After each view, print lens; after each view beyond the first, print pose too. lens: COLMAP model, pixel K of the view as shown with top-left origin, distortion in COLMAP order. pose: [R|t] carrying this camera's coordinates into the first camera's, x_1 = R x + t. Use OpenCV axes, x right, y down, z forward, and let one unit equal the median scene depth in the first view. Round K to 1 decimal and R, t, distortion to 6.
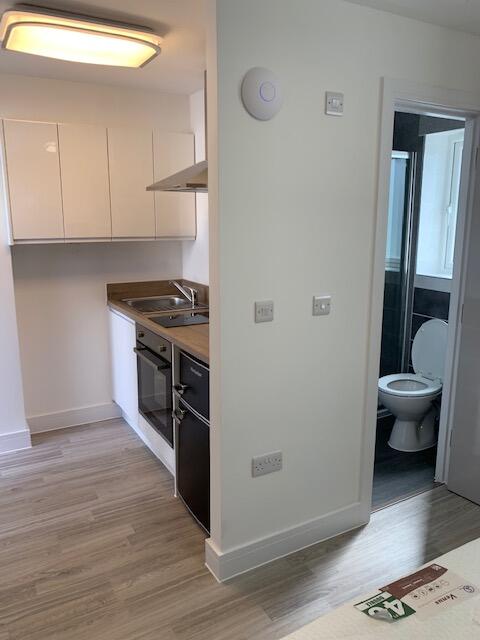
lens RADIAL K [[494.5, 0, 240.0], [0, 494.5, 320.0], [0, 0, 1]] dist [0.008681, -0.001812]
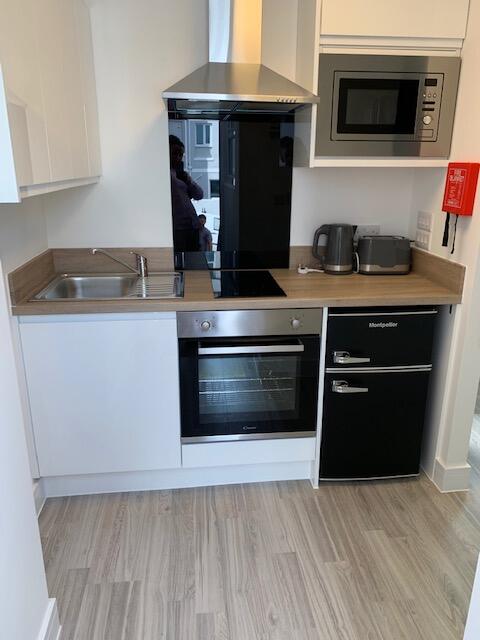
lens RADIAL K [[494.5, 0, 240.0], [0, 494.5, 320.0], [0, 0, 1]] dist [0.008681, -0.001812]
pose [[0.389758, -0.277533, 0.878102, -1.047944], [0.187607, 0.957442, 0.219337, -0.160384], [-0.901605, 0.079250, 0.425238, 0.915813]]
